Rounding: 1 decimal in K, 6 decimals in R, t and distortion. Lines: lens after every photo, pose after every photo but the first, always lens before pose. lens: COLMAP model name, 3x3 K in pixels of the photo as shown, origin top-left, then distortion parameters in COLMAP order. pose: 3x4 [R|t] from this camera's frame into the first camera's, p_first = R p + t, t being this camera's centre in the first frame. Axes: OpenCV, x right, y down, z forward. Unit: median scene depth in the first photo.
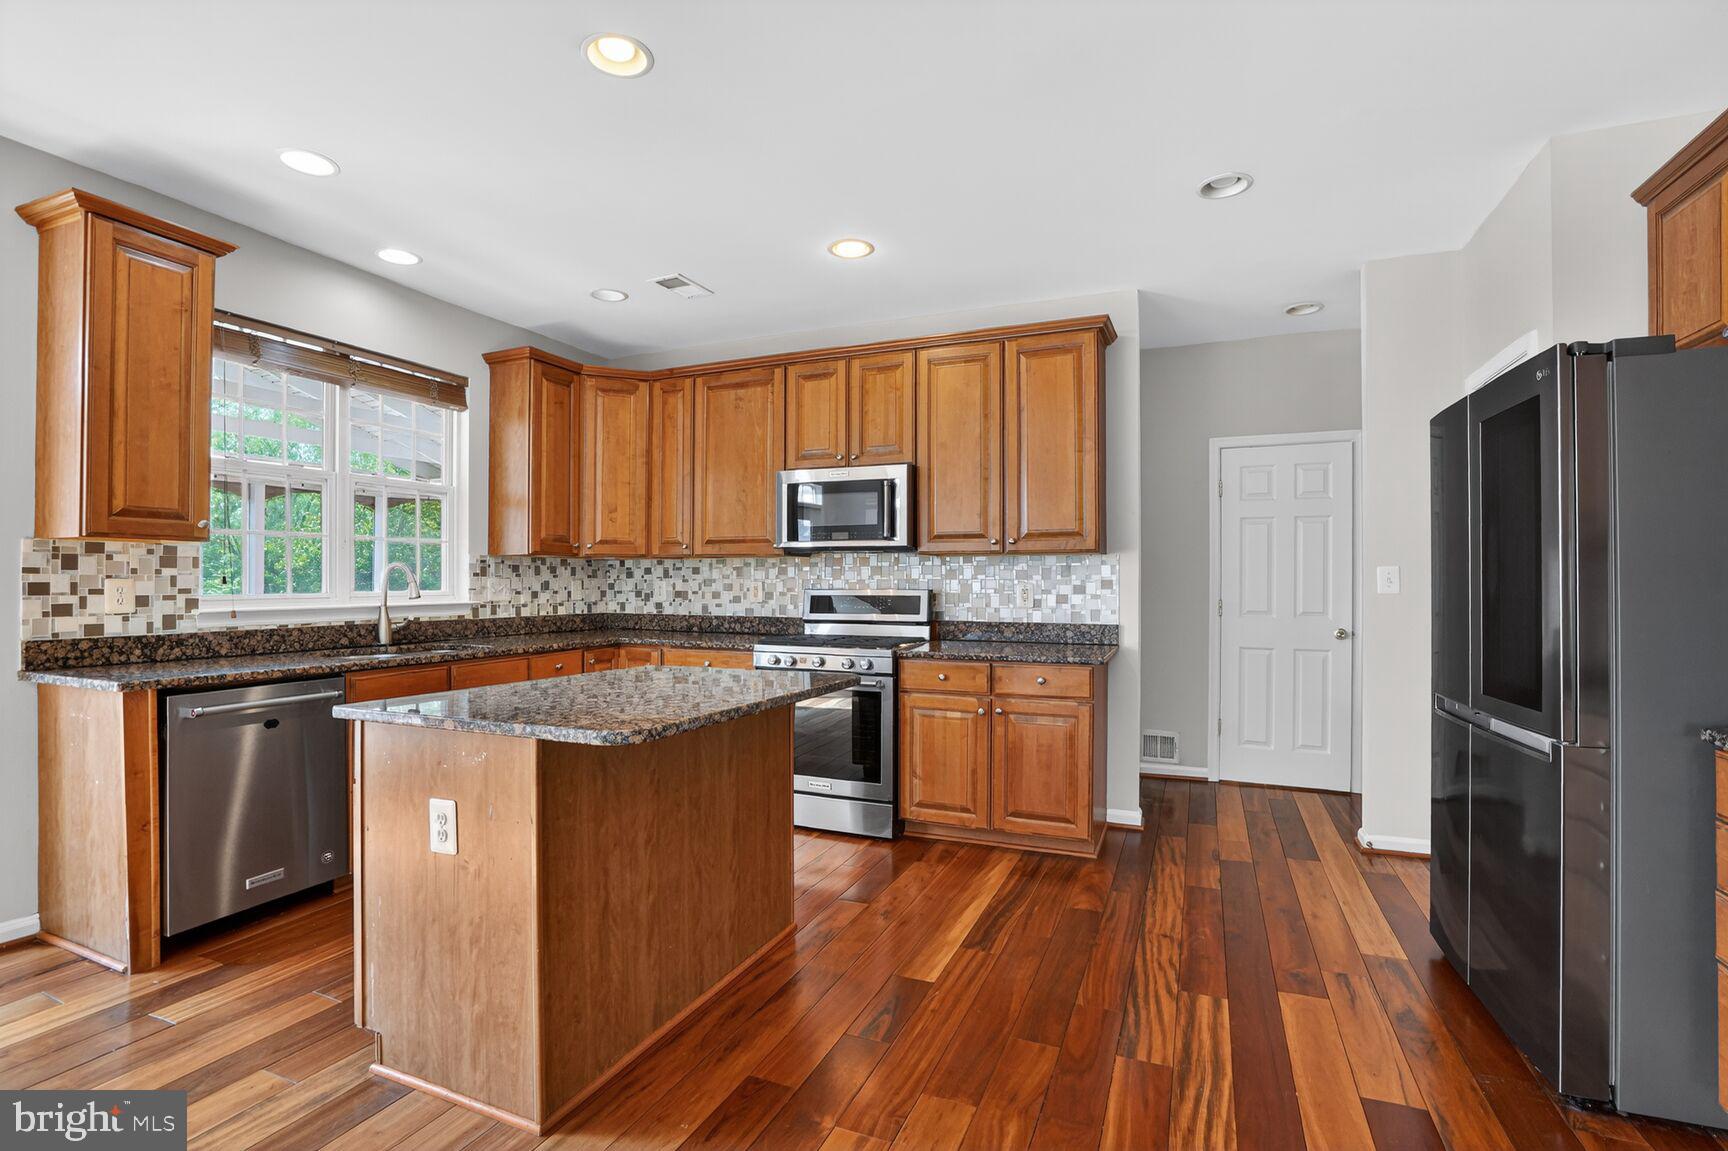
lens RADIAL K [[810.1, 0, 858.3], [0, 810.1, 577.1], [0, 0, 1]] dist [-0.055163, 0.018884]
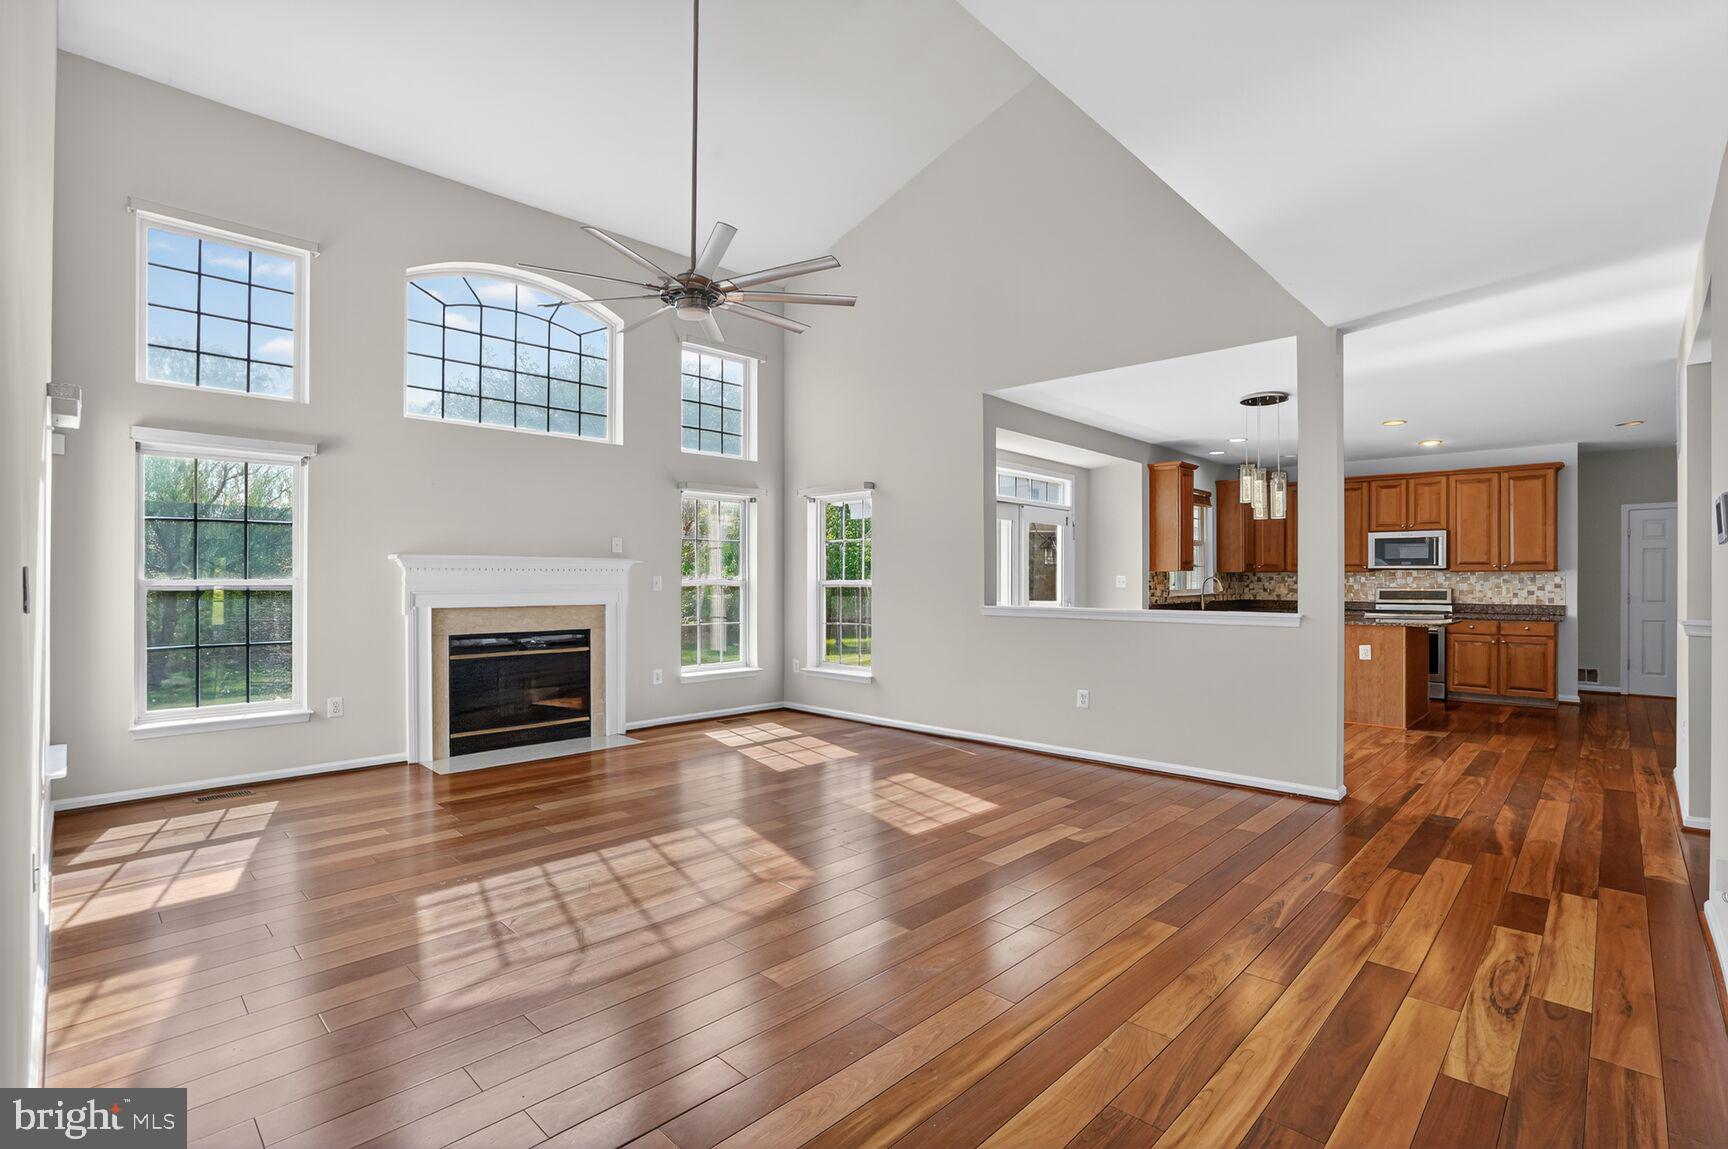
lens RADIAL K [[810.1, 0, 850.1], [0, 810.1, 576.3], [0, 0, 1]] dist [-0.055163, 0.018884]
pose [[0.933296, -0.001902, -0.359103, -0.737970], [0.002611, 0.999995, 0.001492, -0.026258], [0.359098, -0.002330, 0.933297, -1.699272]]
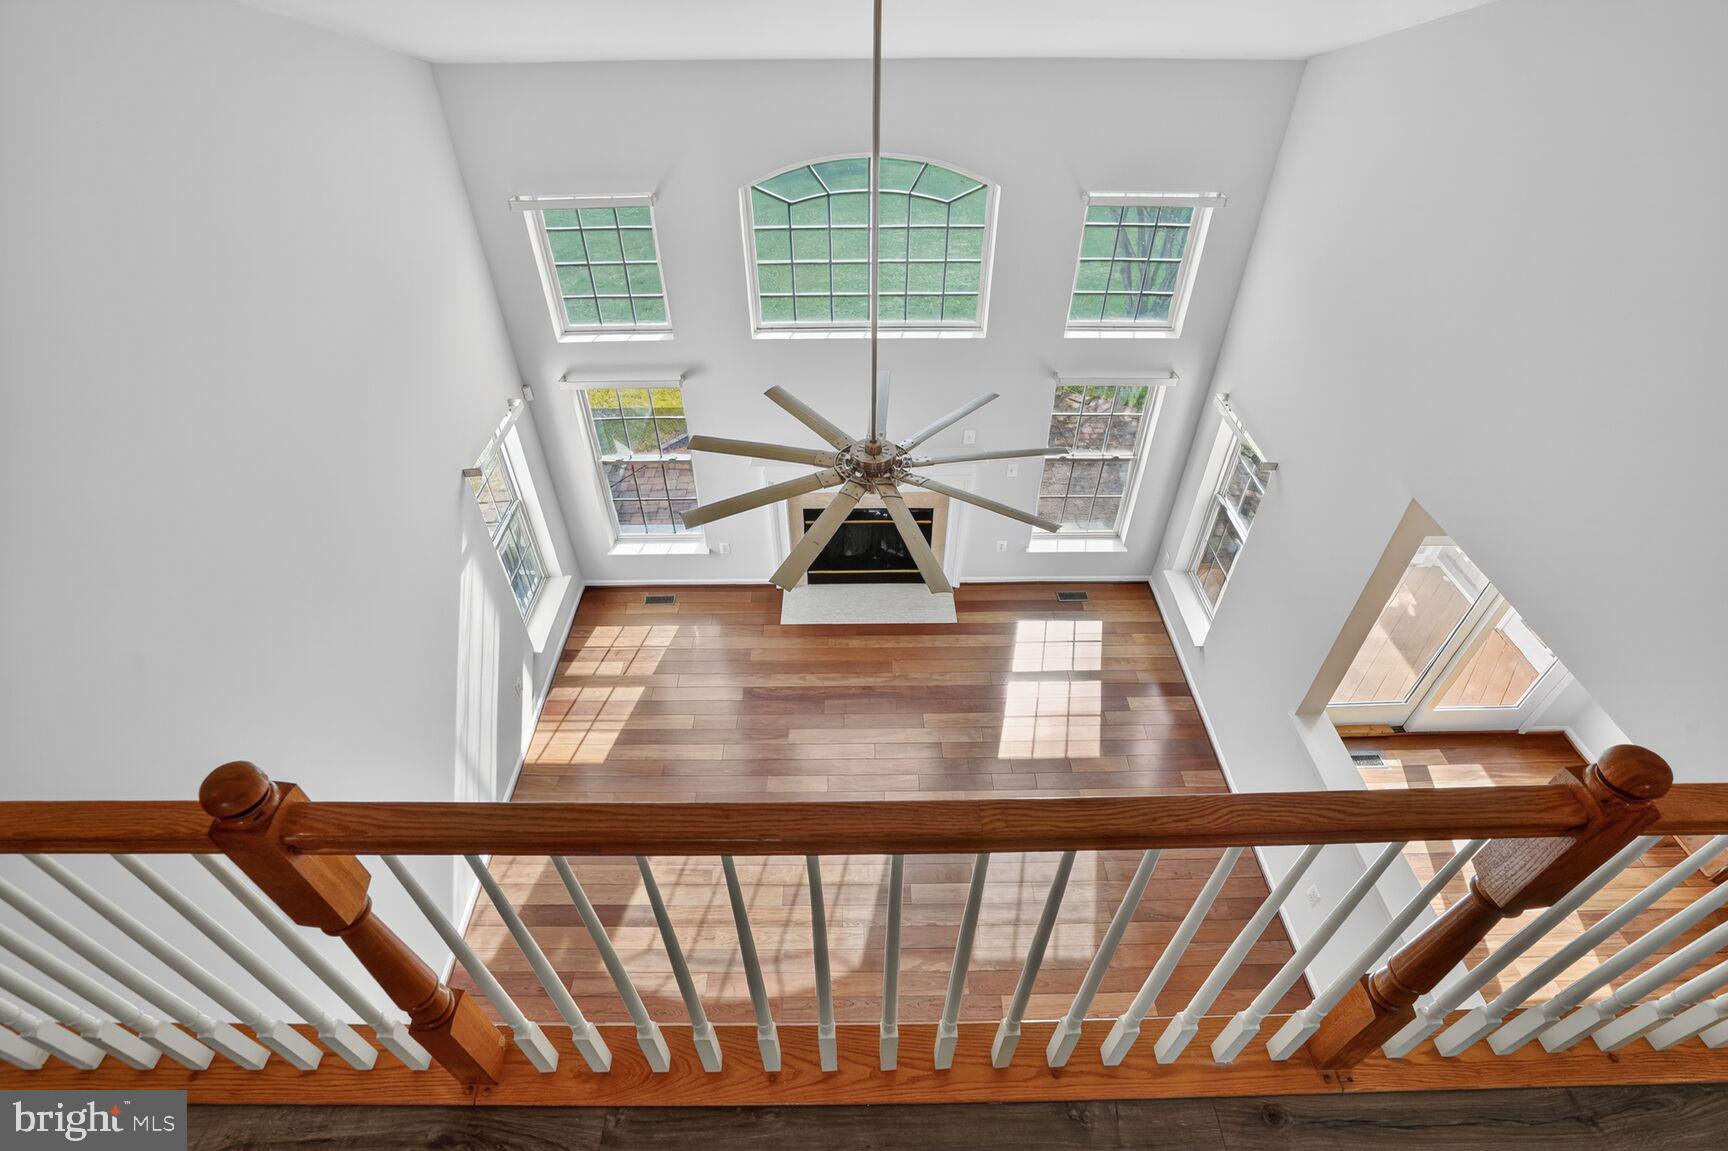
lens RADIAL K [[810.1, 0, 852.9], [0, 810.1, 566.5], [0, 0, 1]] dist [-0.055163, 0.018884]
pose [[0.384120, 0.601172, -0.700746, -0.593894], [0.015166, 0.754761, 0.655825, -1.024765], [0.923158, -0.262543, 0.280802, -0.986292]]
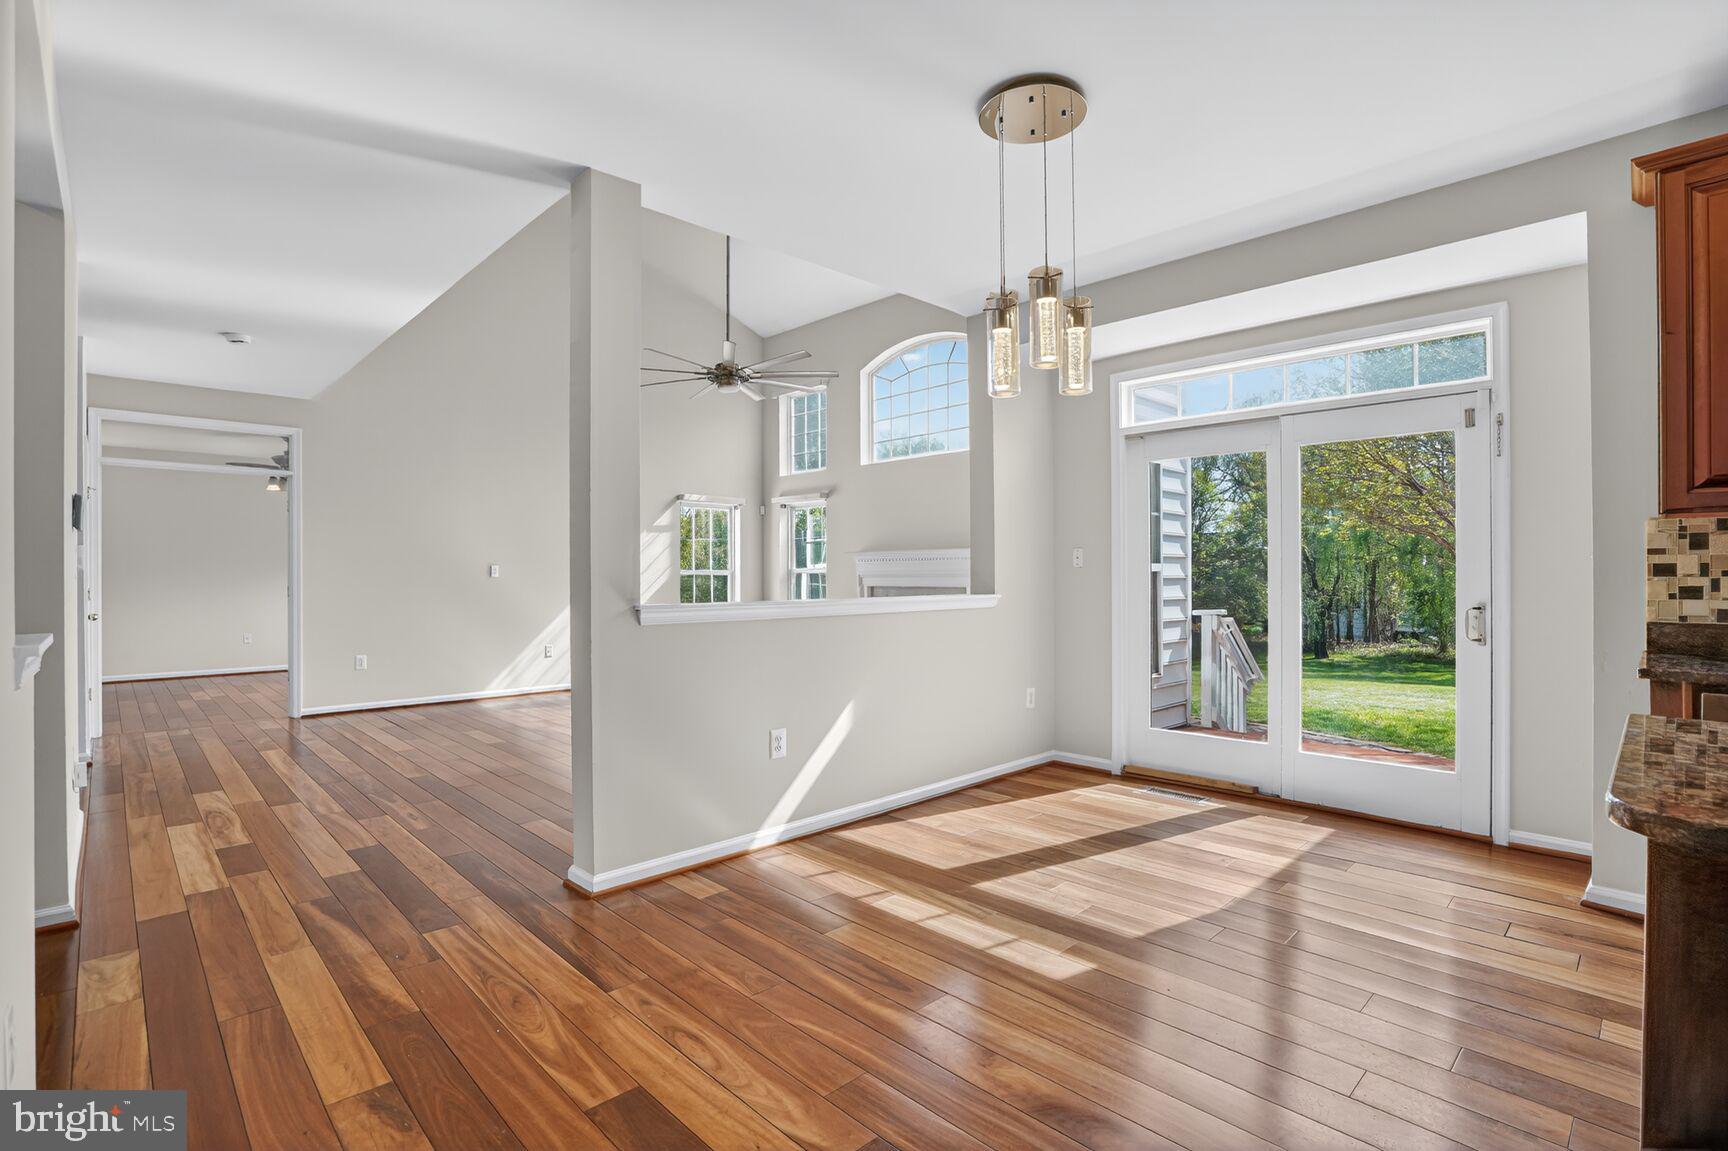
lens RADIAL K [[810.1, 0, 856.9], [0, 810.1, 575.1], [0, 0, 1]] dist [-0.055163, 0.018884]
pose [[-0.386377, 0.000073, -0.922341, 0.182455], [0.010008, 0.999941, -0.004113, 0.010975], [0.922287, -0.010820, -0.386355, 0.317623]]
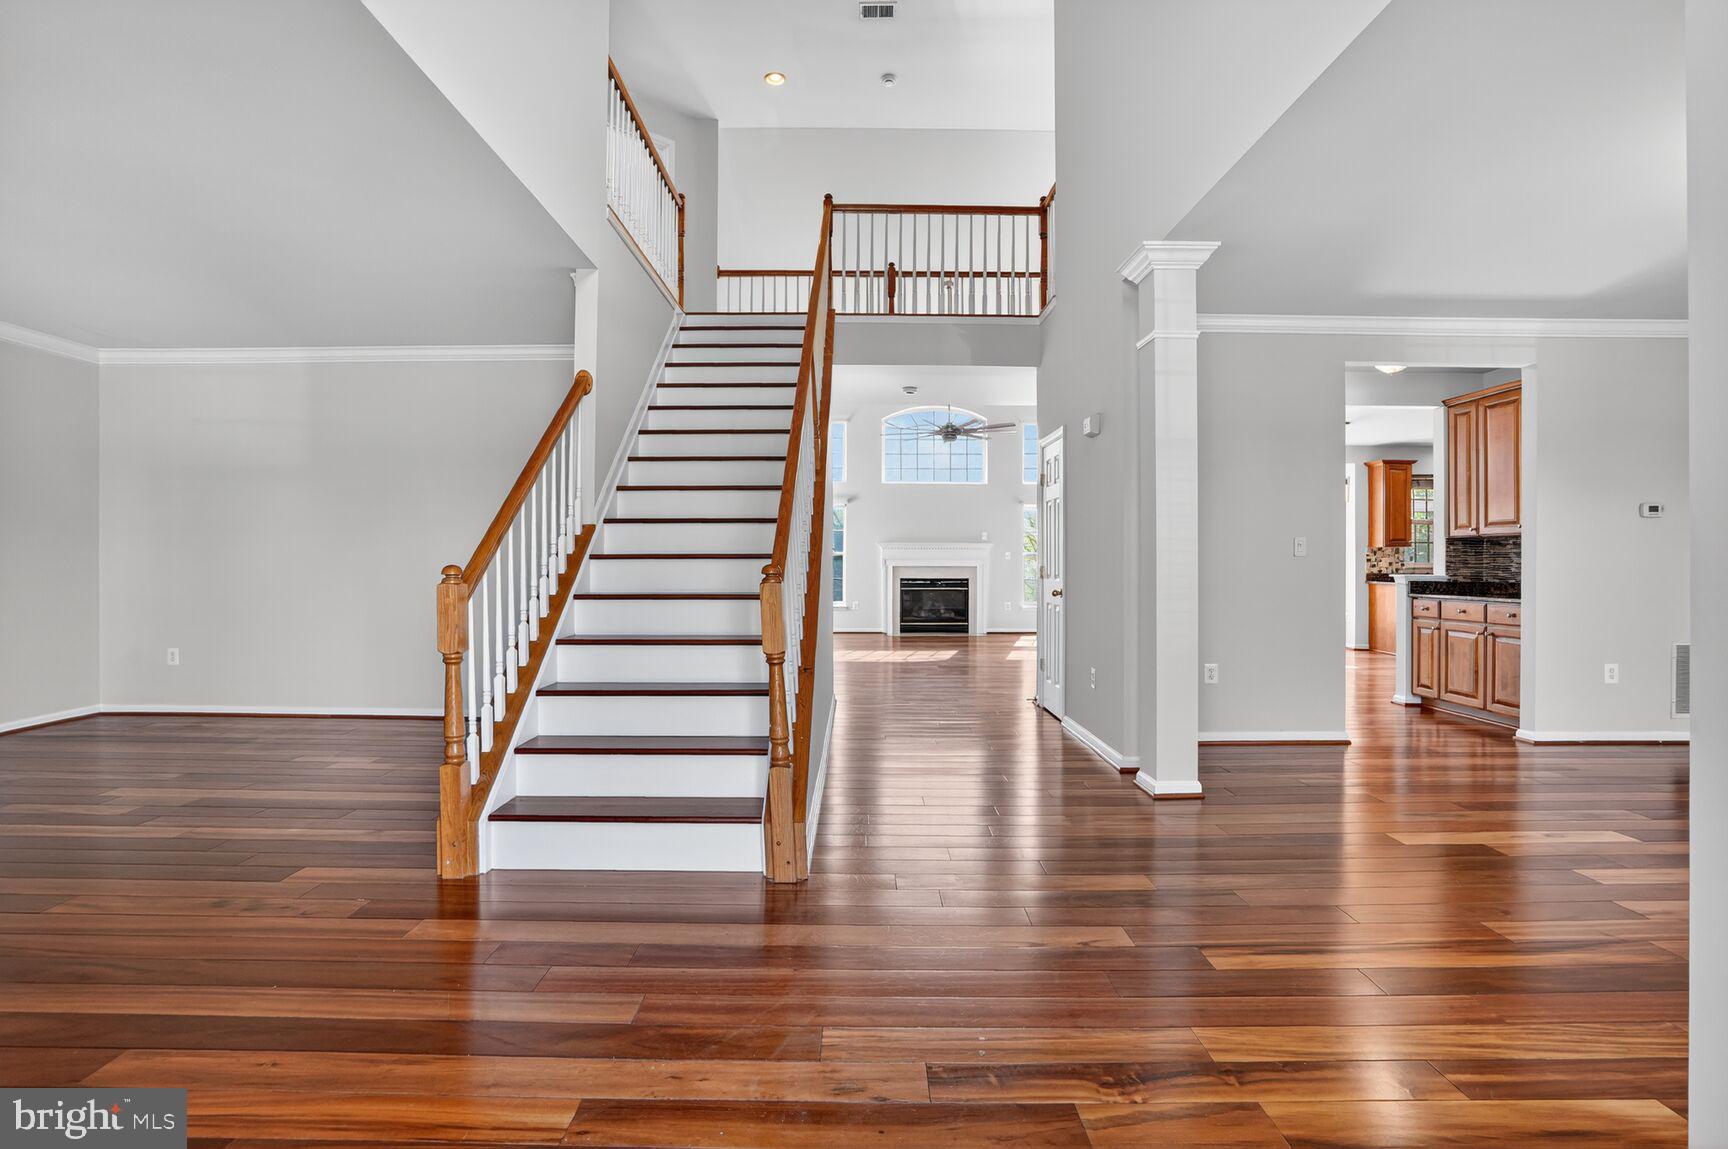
lens RADIAL K [[810.1, 0, 863.2], [0, 810.1, 561.8], [0, 0, 1]] dist [-0.055163, 0.018884]
pose [[0.402889, 0.003832, -0.915241, 1.119035], [0.002489, 0.999983, 0.005282, -0.002577], [0.915245, -0.004406, 0.402873, -2.089277]]
